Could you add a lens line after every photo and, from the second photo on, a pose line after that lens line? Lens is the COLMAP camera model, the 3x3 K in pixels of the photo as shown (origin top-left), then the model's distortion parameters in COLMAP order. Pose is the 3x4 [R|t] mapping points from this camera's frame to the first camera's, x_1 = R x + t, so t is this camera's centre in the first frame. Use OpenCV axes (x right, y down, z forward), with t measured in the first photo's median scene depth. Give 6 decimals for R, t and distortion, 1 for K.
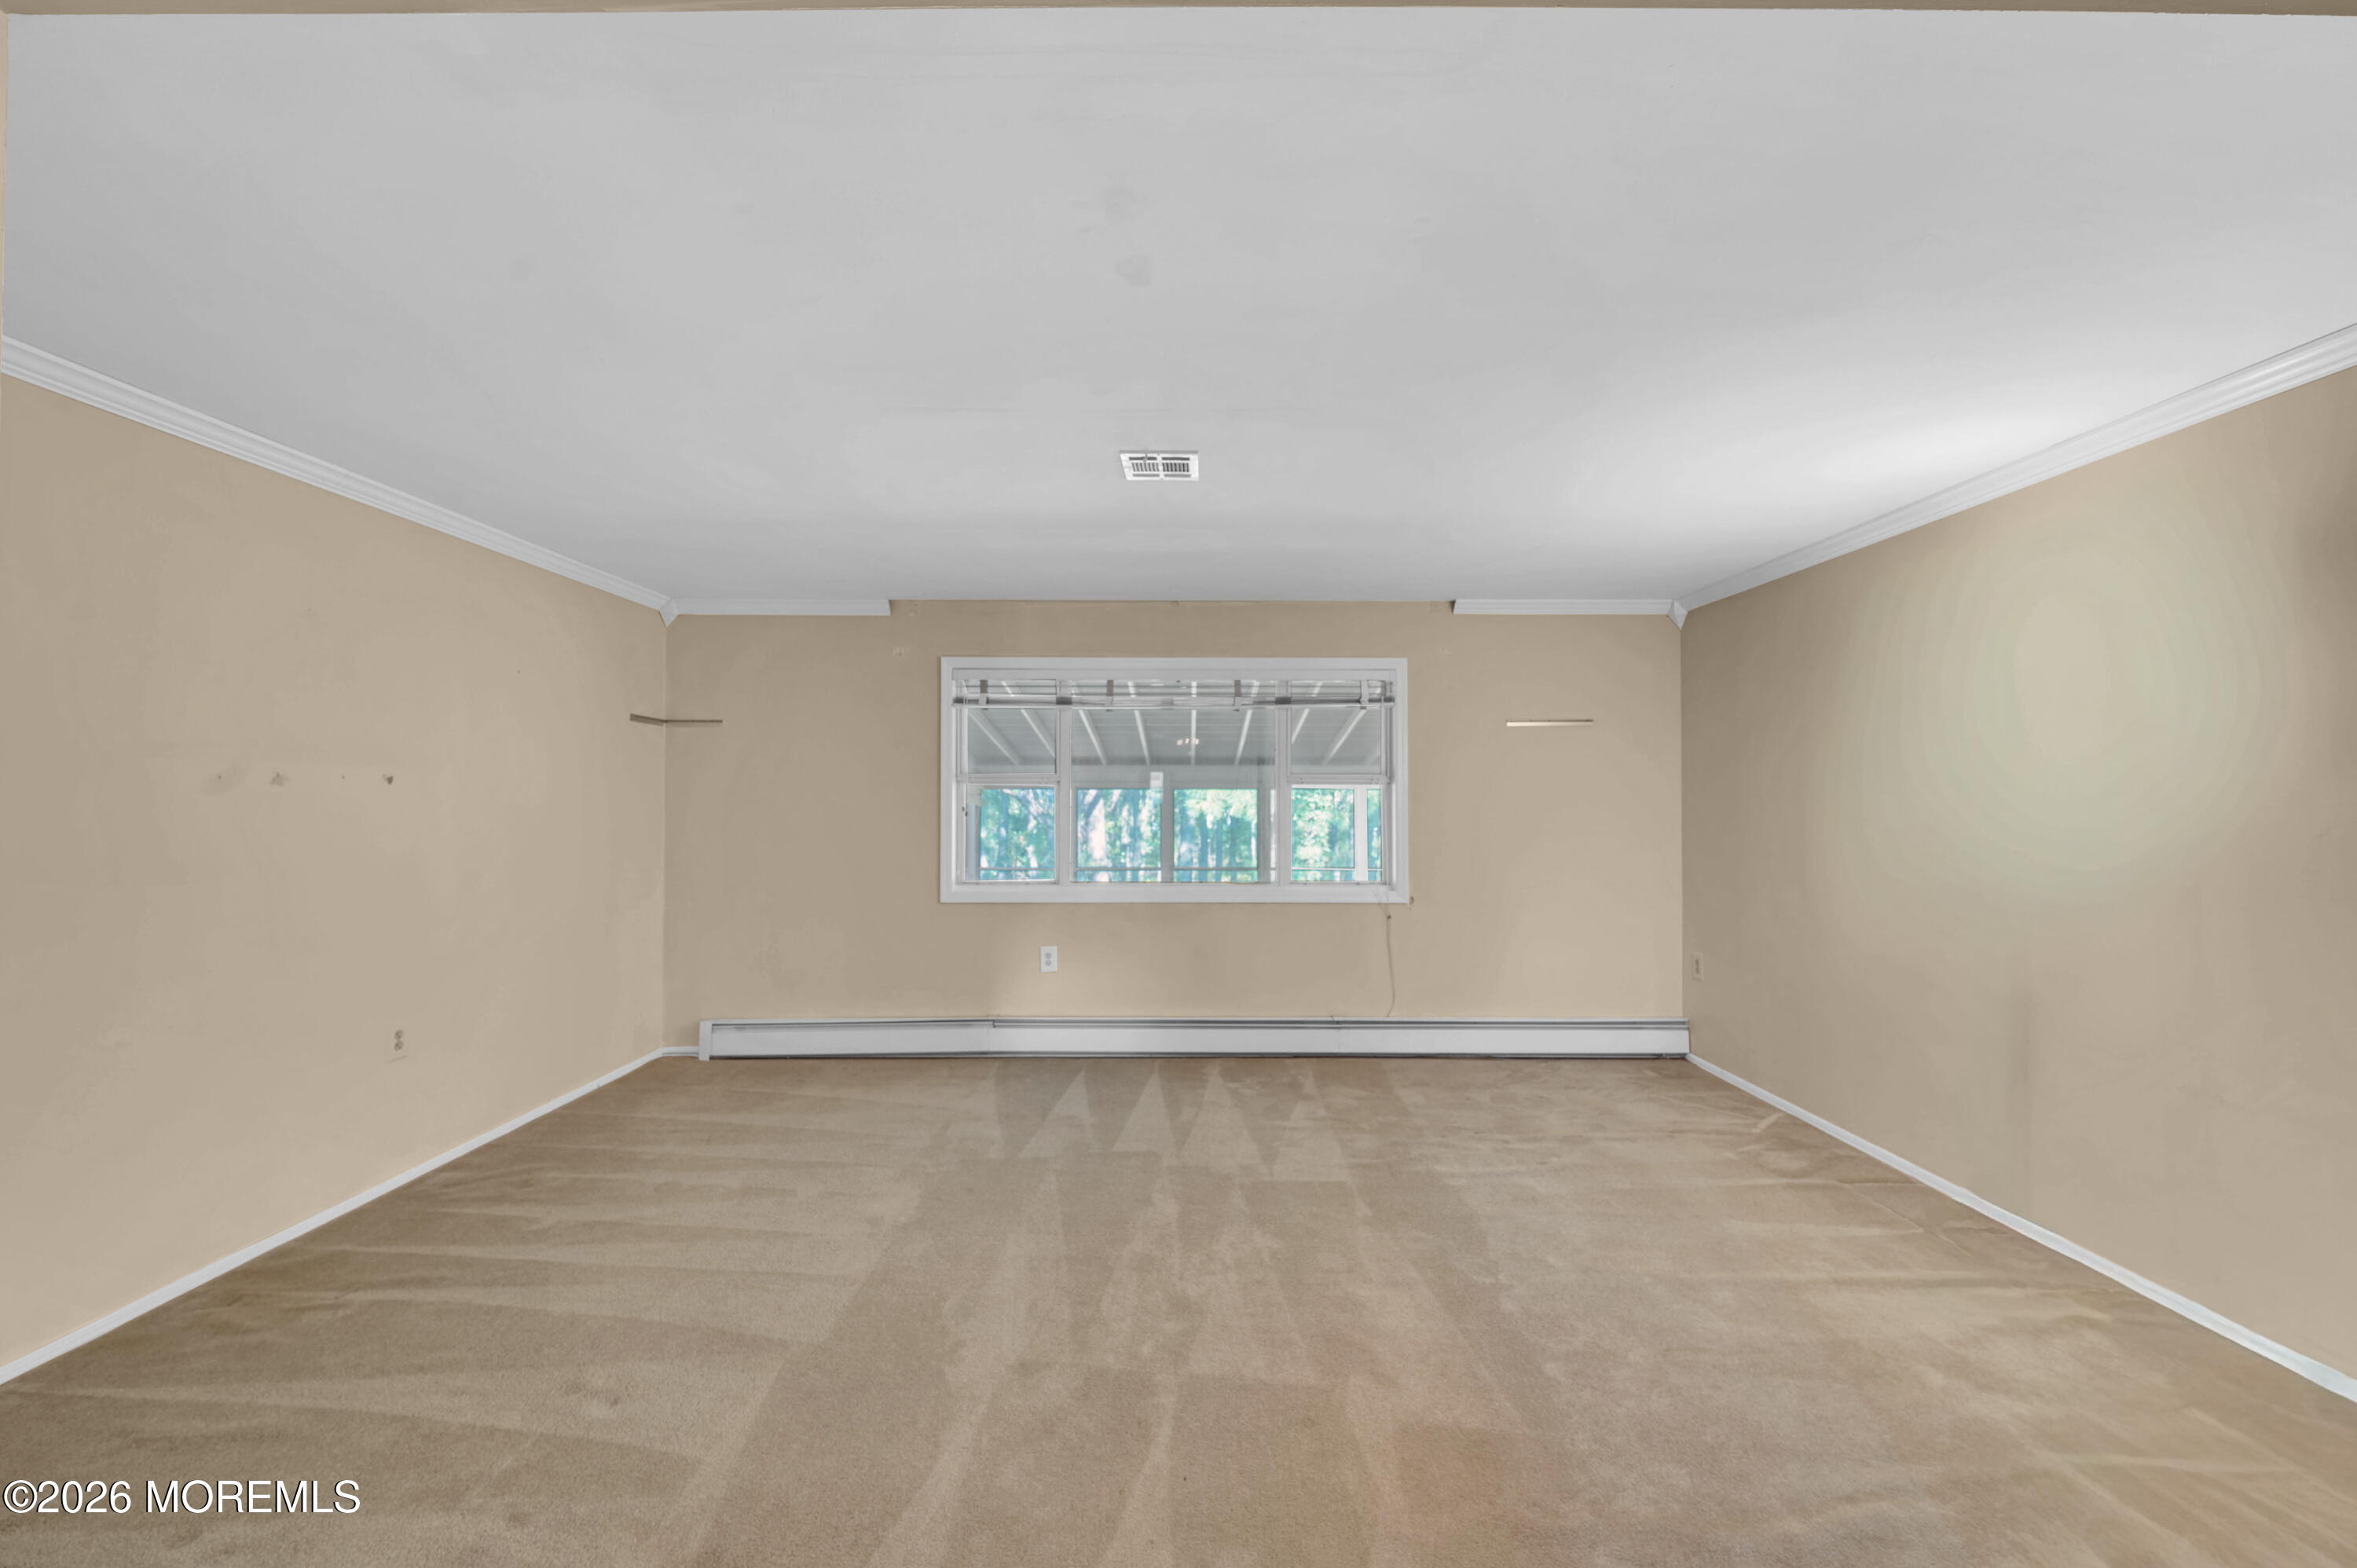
lens RADIAL K [[940.2, 0, 1174.3], [0, 940.2, 787.6], [0, 0, 1]] dist [-0.001616, 0.000008]
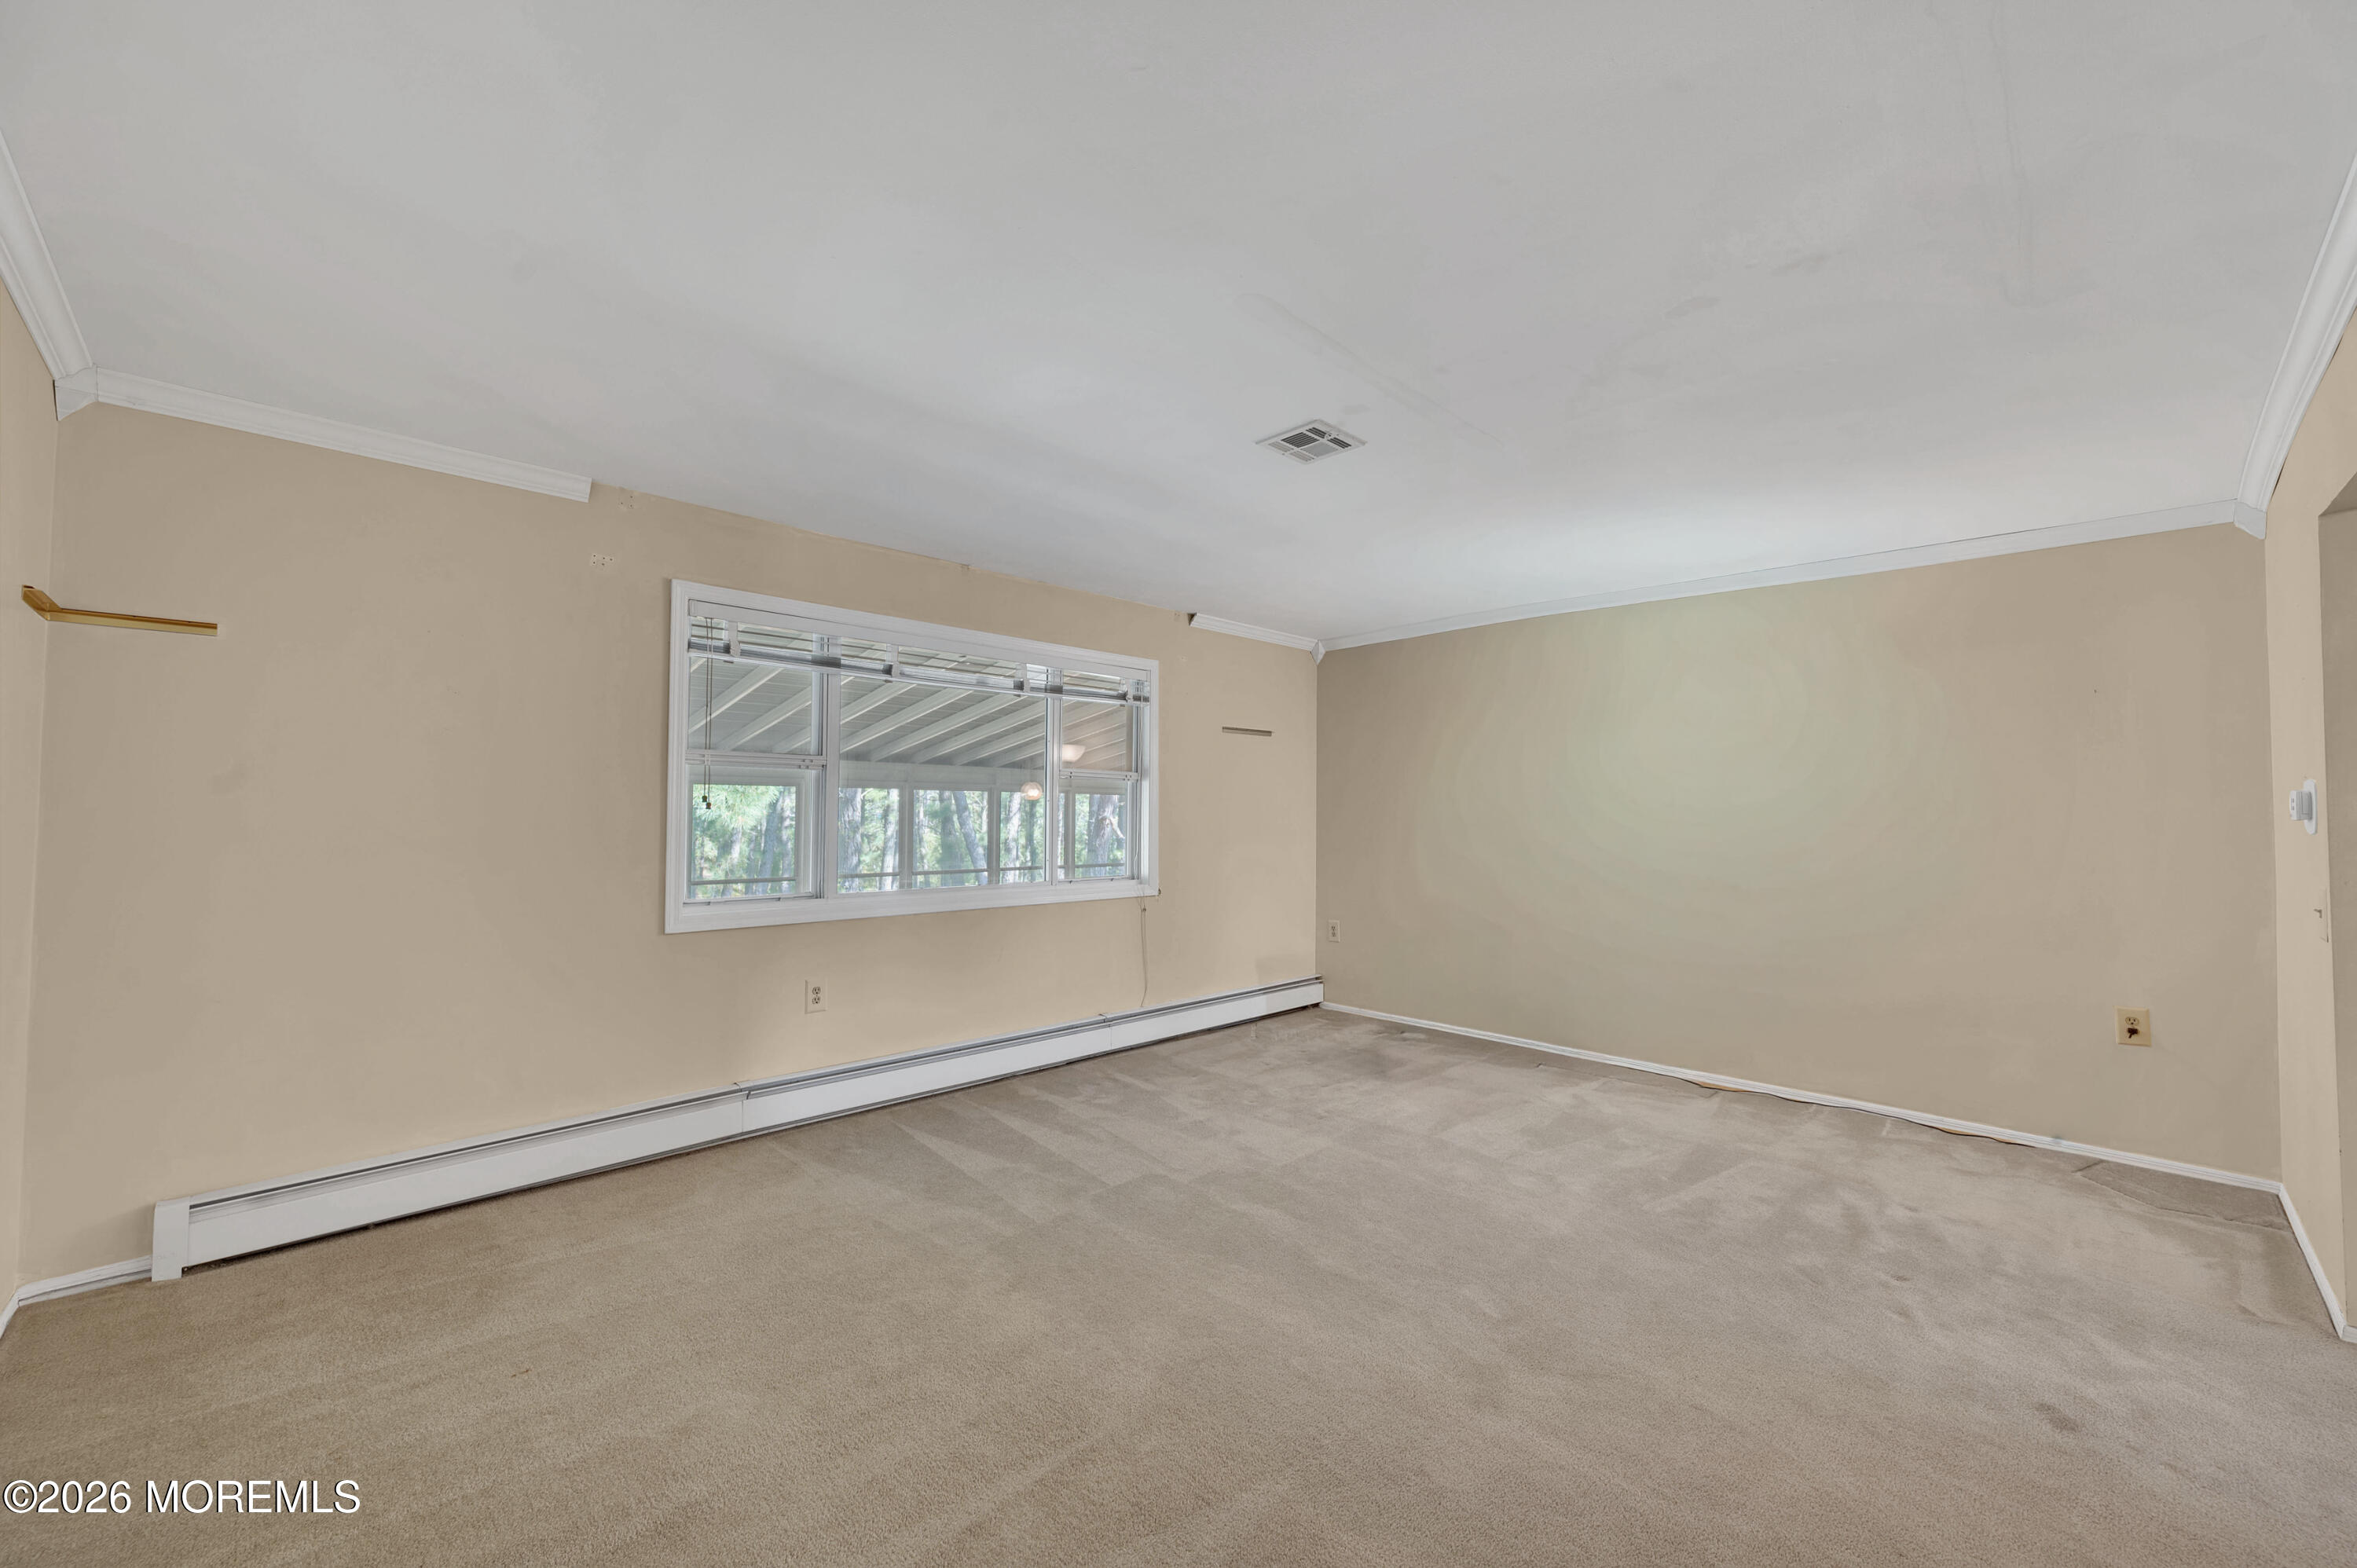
lens RADIAL K [[940.6, 0, 1177.3], [0, 940.6, 781.8], [0, 0, 1]] dist [-0.007229, -0.000013]
pose [[0.704489, 0.028300, 0.709151, -0.481915], [-0.015141, 0.999577, -0.024849, 0.022828], [-0.709554, 0.006769, 0.704619, 0.249047]]
